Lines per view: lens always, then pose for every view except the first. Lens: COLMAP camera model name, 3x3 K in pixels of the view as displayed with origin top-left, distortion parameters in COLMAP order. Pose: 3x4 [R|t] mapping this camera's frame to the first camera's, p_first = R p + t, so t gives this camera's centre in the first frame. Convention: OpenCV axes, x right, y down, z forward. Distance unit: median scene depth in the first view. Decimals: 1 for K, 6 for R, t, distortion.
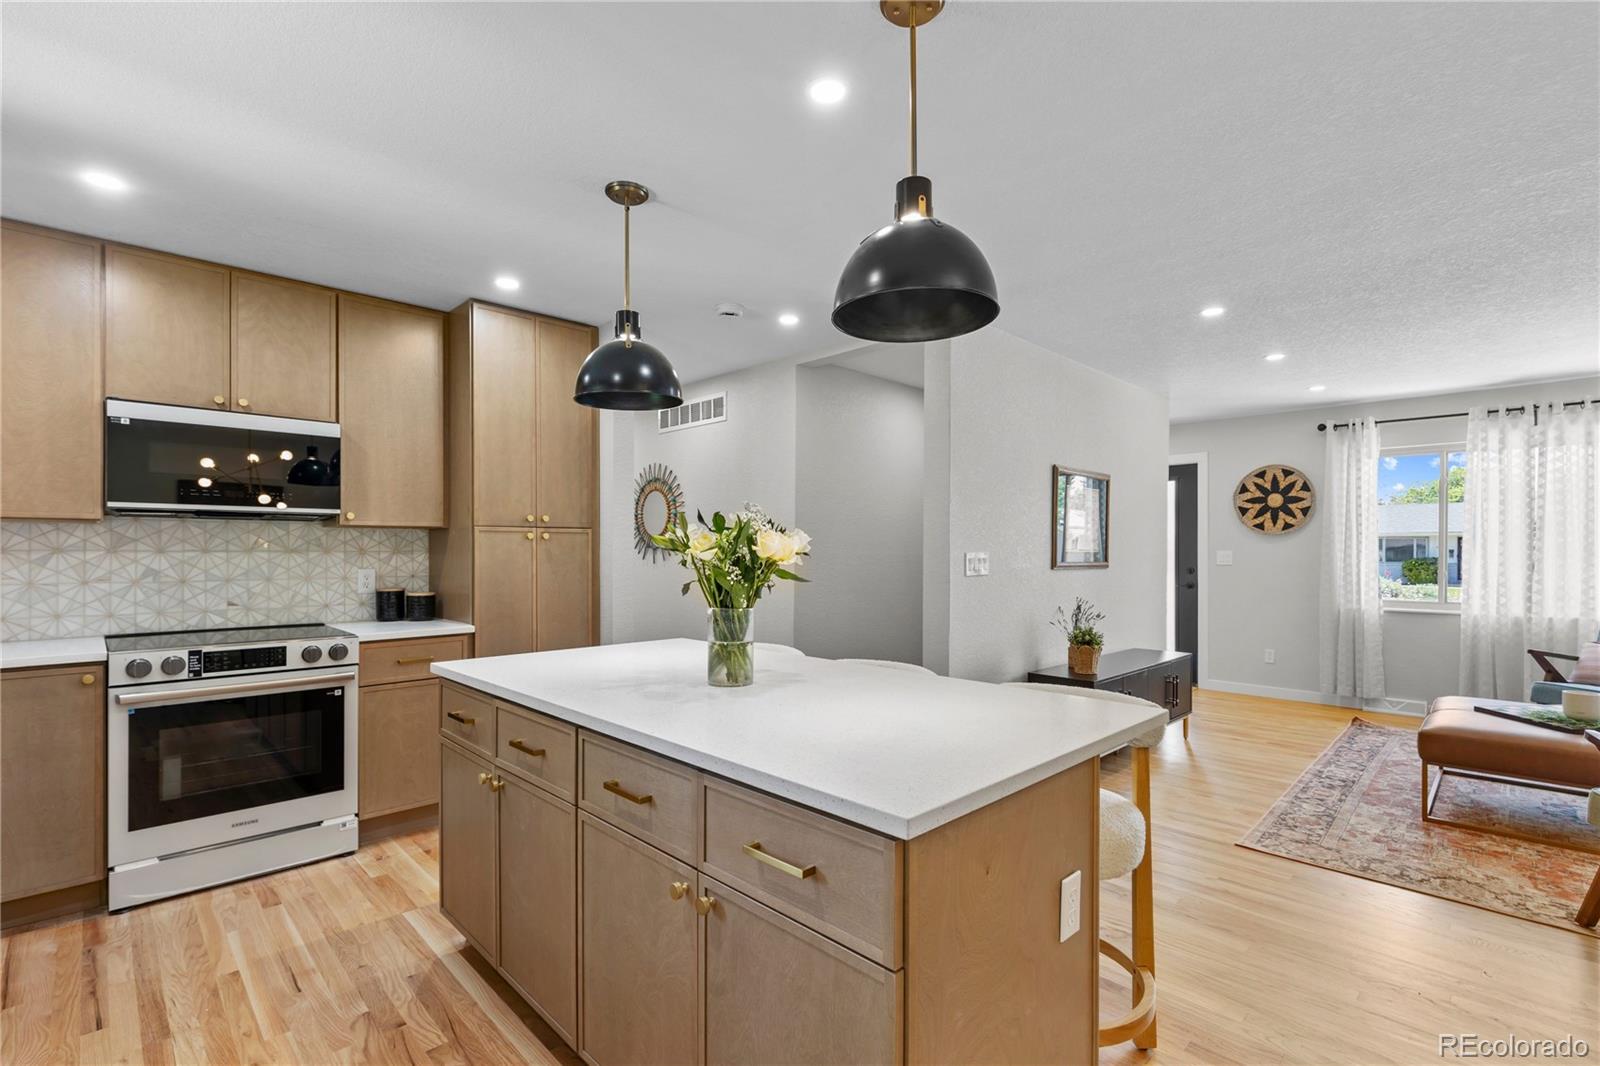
lens RADIAL K [[722.7, 0, 800.4], [0, 722.7, 552.5], [0, 0, 1]] dist [0.004753, -0.002718]
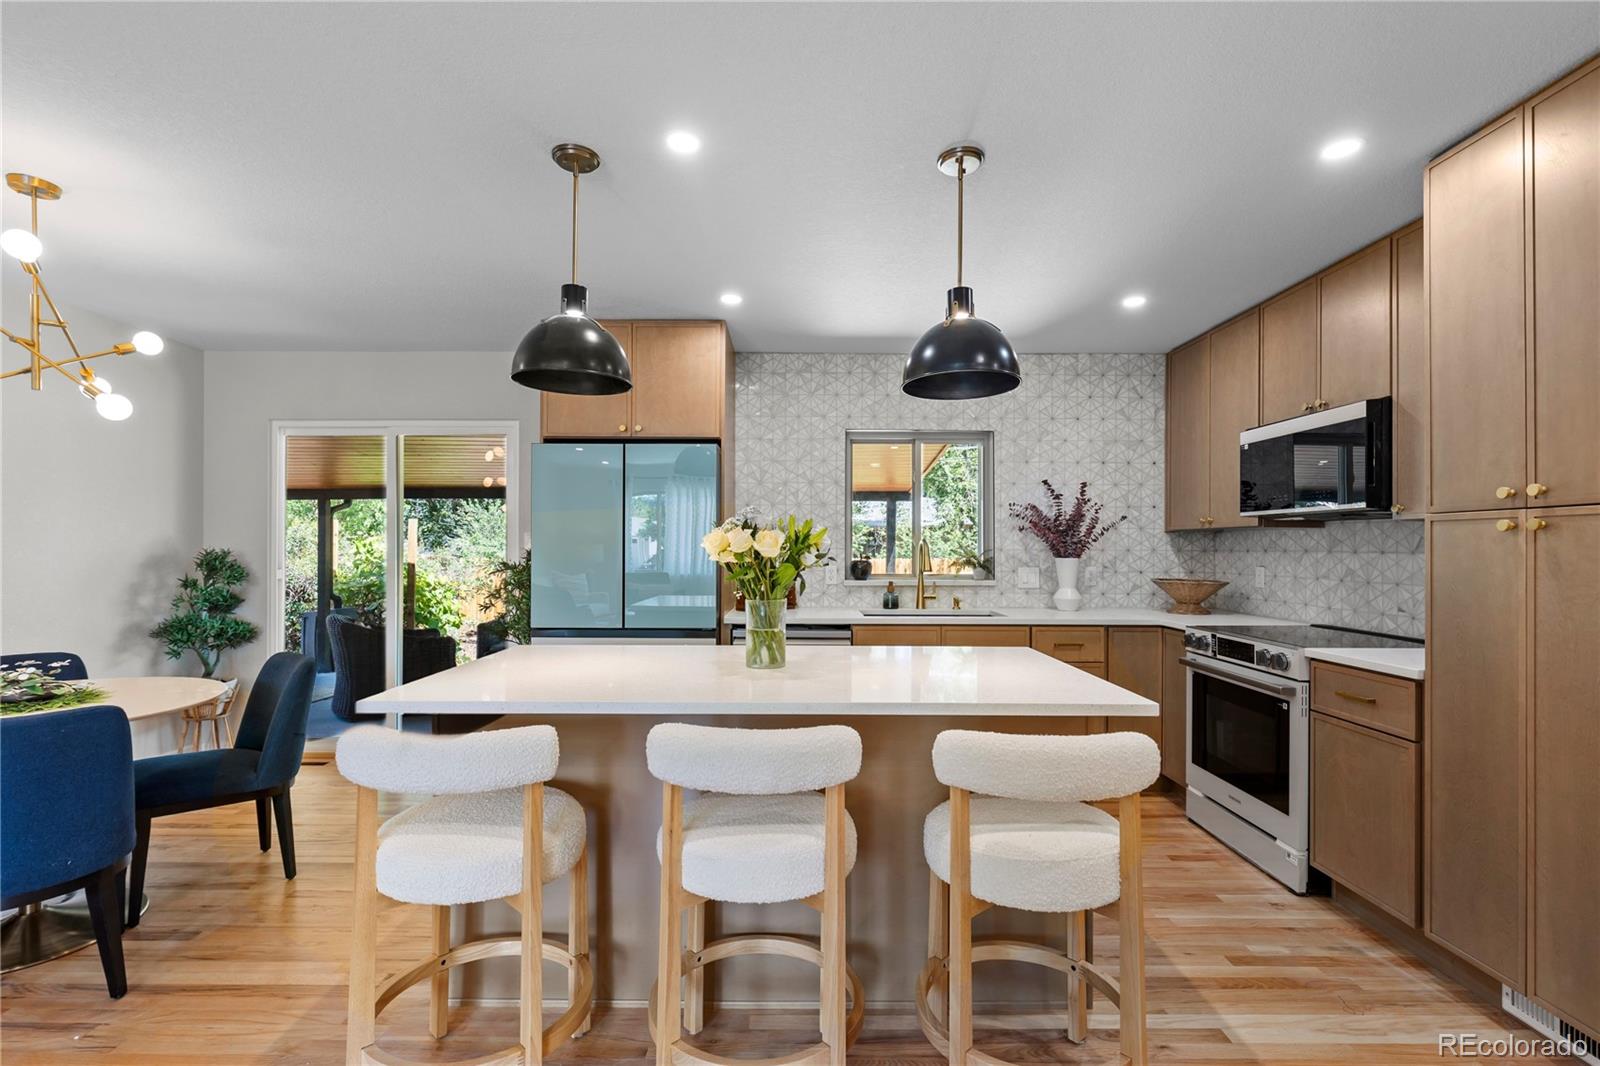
lens RADIAL K [[722.7, 0, 799.2], [0, 722.7, 546.1], [0, 0, 1]] dist [0.004753, -0.002718]
pose [[-0.698592, -0.006169, -0.715494, 0.386596], [-0.008159, 0.999967, -0.000656, -0.002811], [0.715474, 0.005380, -0.698619, 1.041192]]
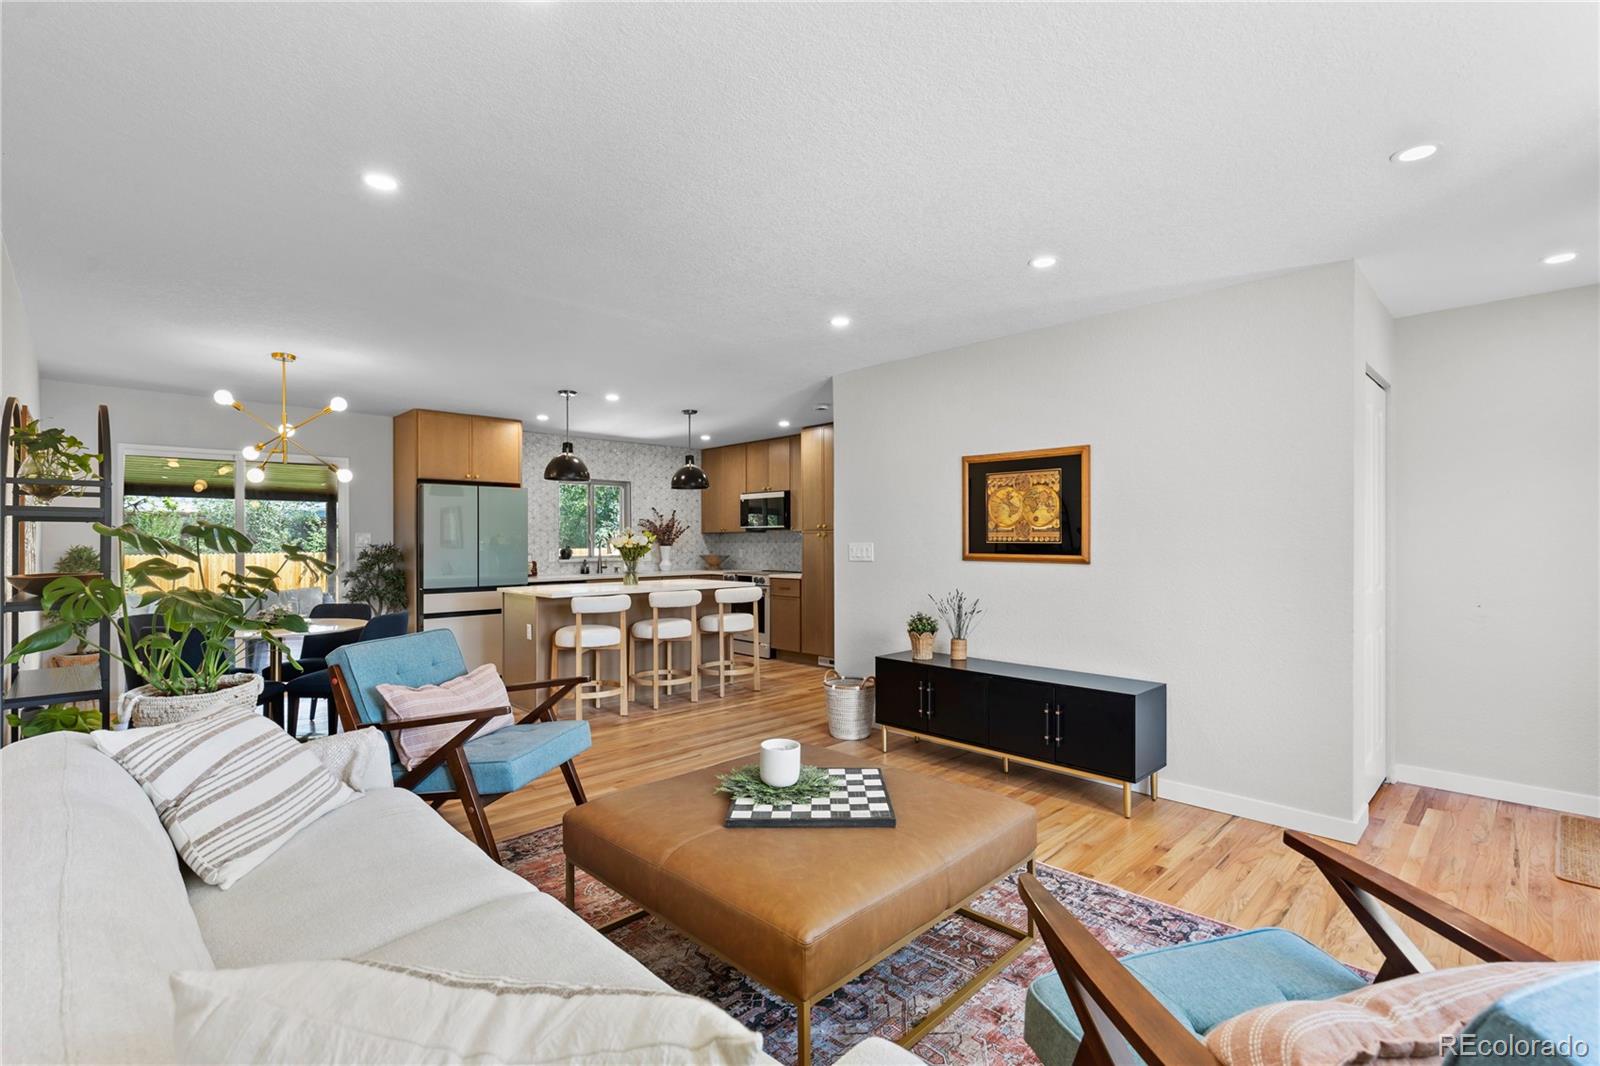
lens RADIAL K [[722.7, 0, 799.1], [0, 722.7, 540.2], [0, 0, 1]] dist [0.004753, -0.002718]
pose [[-0.001446, -0.001825, -0.999997, 1.719099], [-0.001523, 0.999997, -0.001823, -0.003566], [0.999998, 0.001521, -0.001448, 0.982967]]
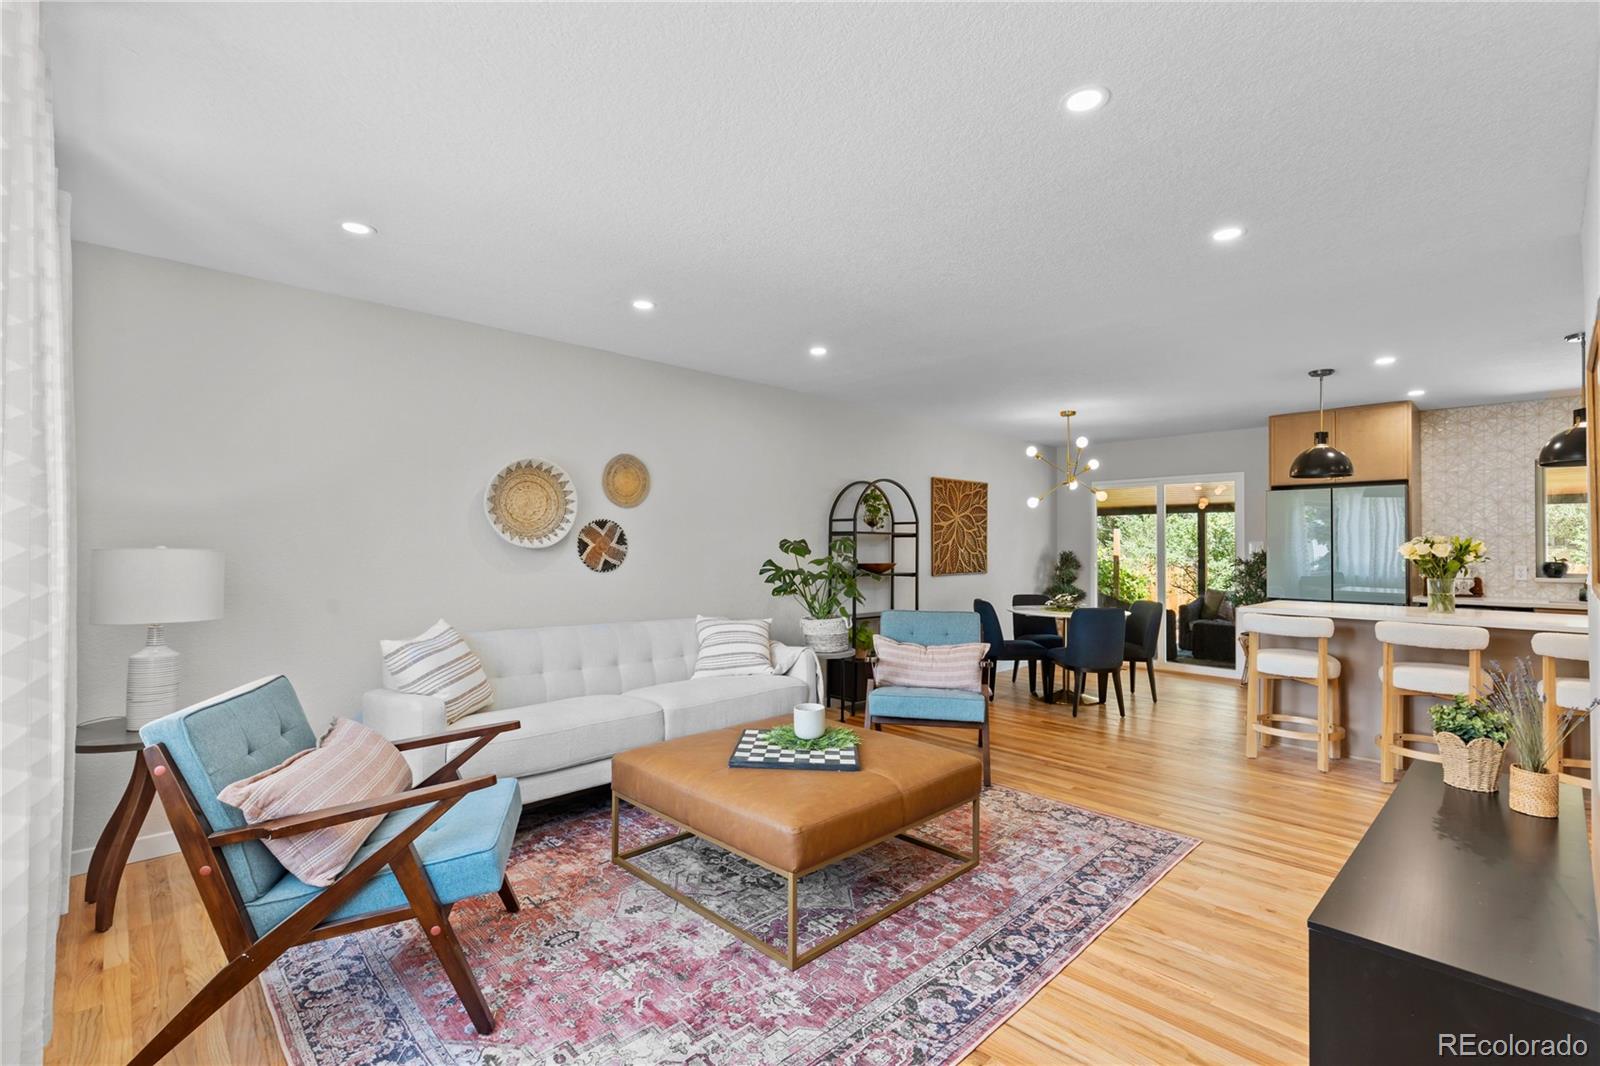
lens RADIAL K [[722.7, 0, 804.4], [0, 722.7, 531.8], [0, 0, 1]] dist [0.004753, -0.002718]
pose [[-0.999967, -0.007034, 0.003950, 1.047820], [-0.007098, 0.999842, -0.016299, -0.008941], [-0.003835, -0.016327, -0.999859, 1.833105]]
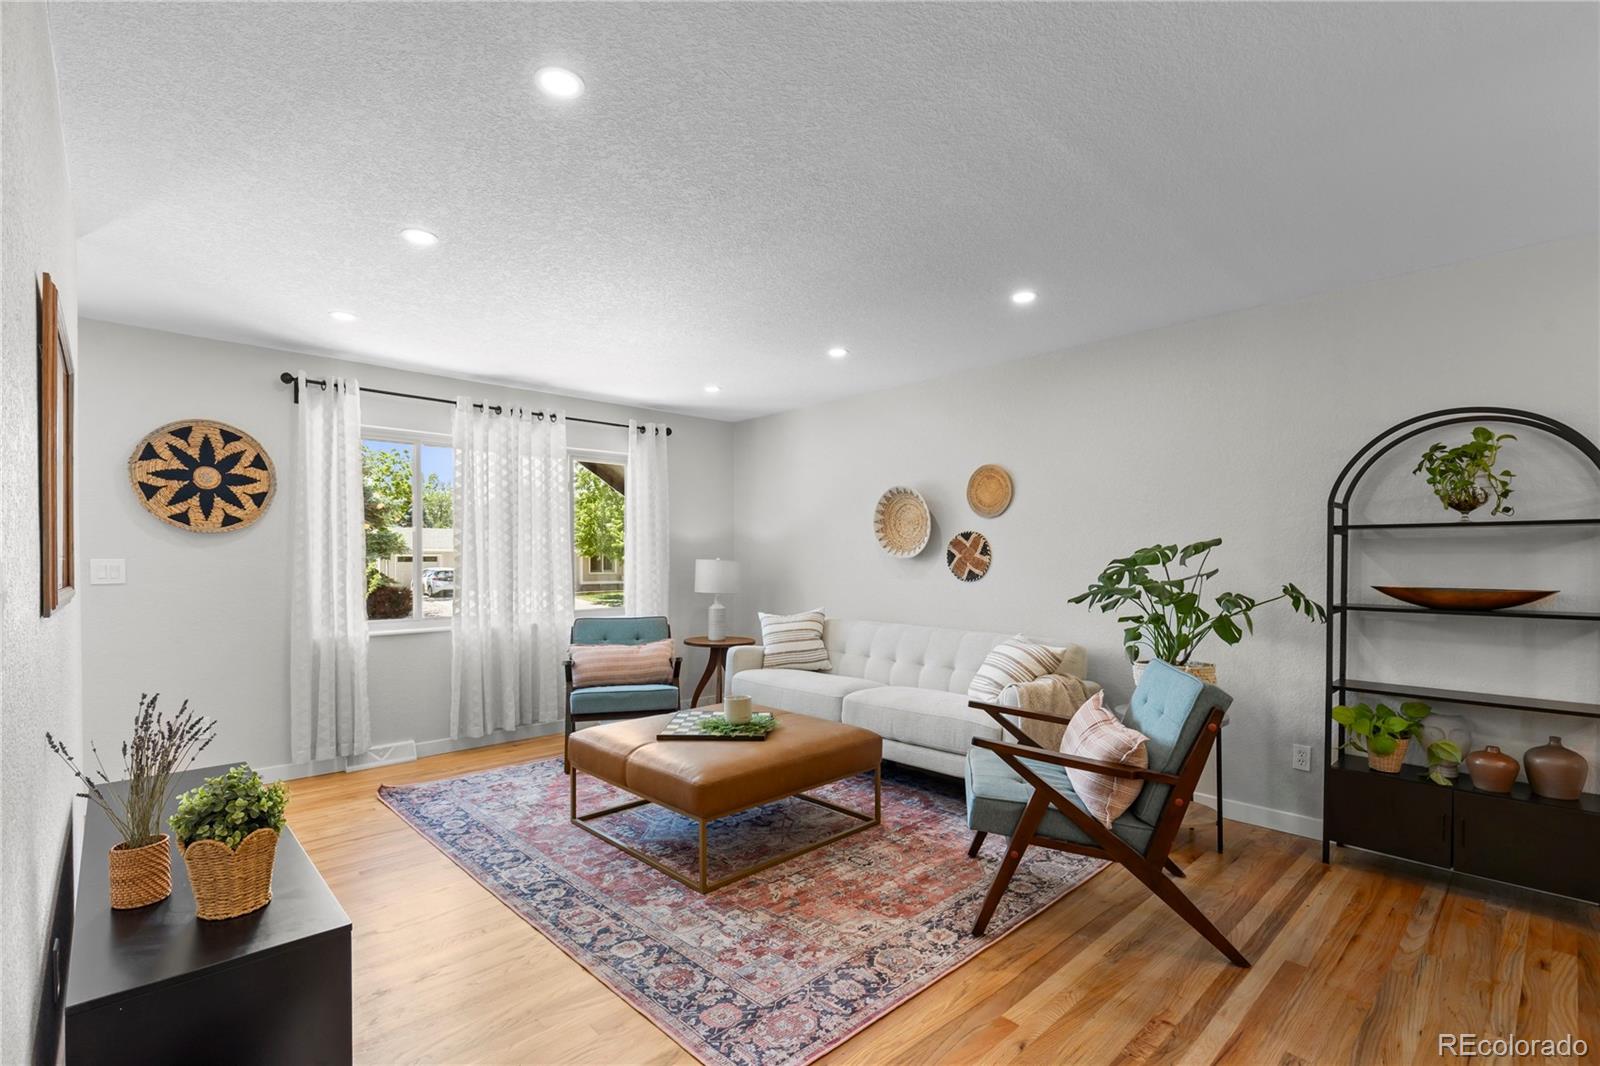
lens RADIAL K [[722.7, 0, 802.5], [0, 722.7, 575.2], [0, 0, 1]] dist [0.004753, -0.002718]
pose [[0.013795, -0.023362, 0.999632, 0.068277], [0.004327, 0.999719, 0.023304, -0.000878], [-0.999895, 0.004004, 0.013892, 0.862906]]
